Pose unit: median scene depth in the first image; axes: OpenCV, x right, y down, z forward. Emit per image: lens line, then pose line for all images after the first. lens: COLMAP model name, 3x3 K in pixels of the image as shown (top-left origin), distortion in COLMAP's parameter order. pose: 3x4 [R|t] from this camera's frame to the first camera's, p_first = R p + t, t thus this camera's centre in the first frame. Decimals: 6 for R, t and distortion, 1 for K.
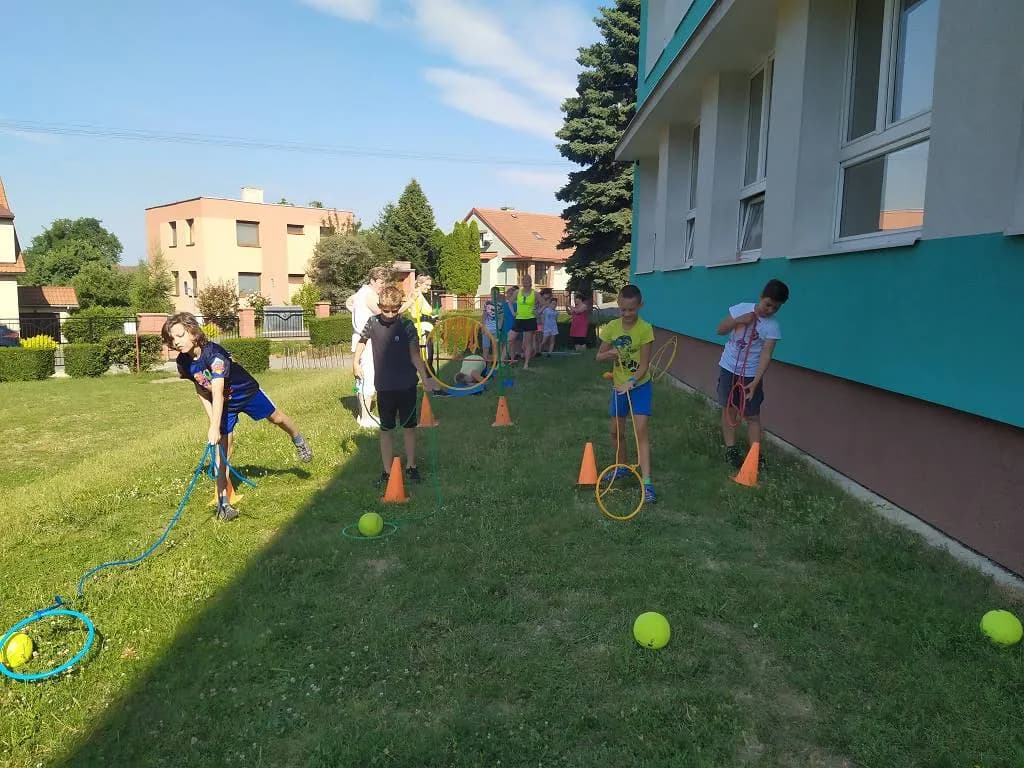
lens RADIAL K [[771.5, 0, 532.3], [0, 771.5, 397.0], [0, 0, 1]] dist [0.079549, -0.127241]
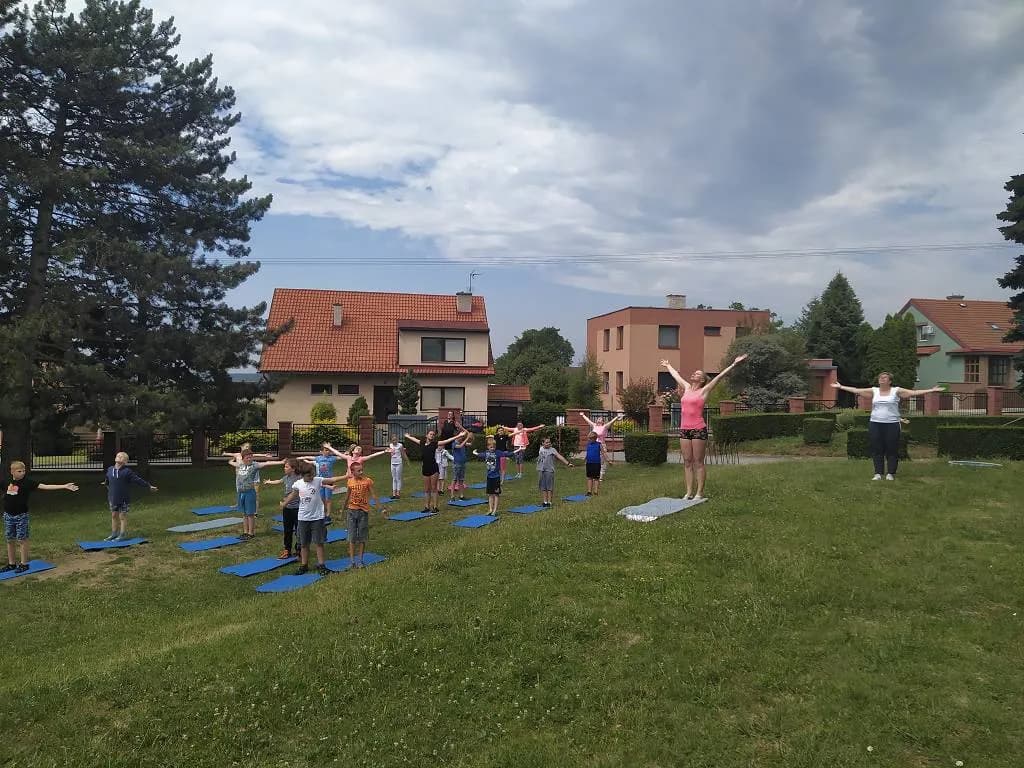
lens RADIAL K [[772.2, 0, 512.0], [0, 772.2, 384.0], [0, 0, 1]] dist [0.114775, -0.183818]
pose [[0.844657, -0.001157, -0.535307, 0.038756], [-0.073809, 0.990195, -0.118602, -0.000707], [0.530195, 0.139688, 0.836289, -0.015656]]
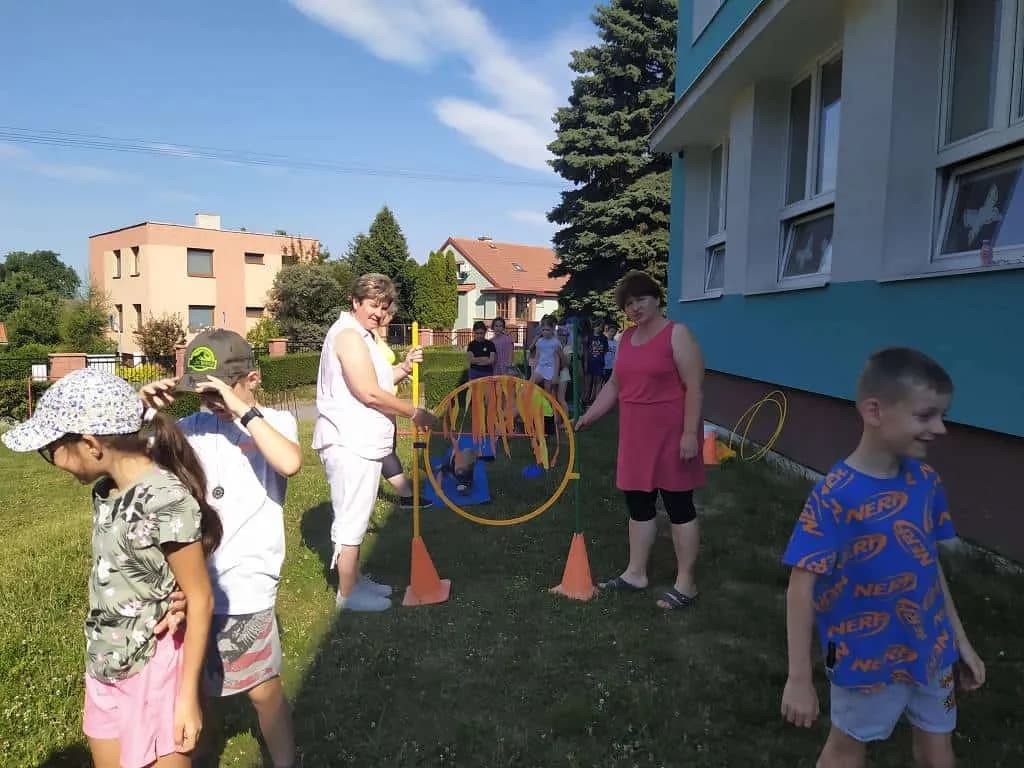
lens RADIAL K [[761.6, 0, 510.2], [0, 761.6, 390.4], [0, 0, 1]] dist [0.111052, -0.167760]
pose [[0.999947, -0.004007, 0.009452, -0.020826], [0.004487, 0.998670, -0.051369, -0.019397], [-0.009233, 0.051409, 0.998635, 0.144980]]
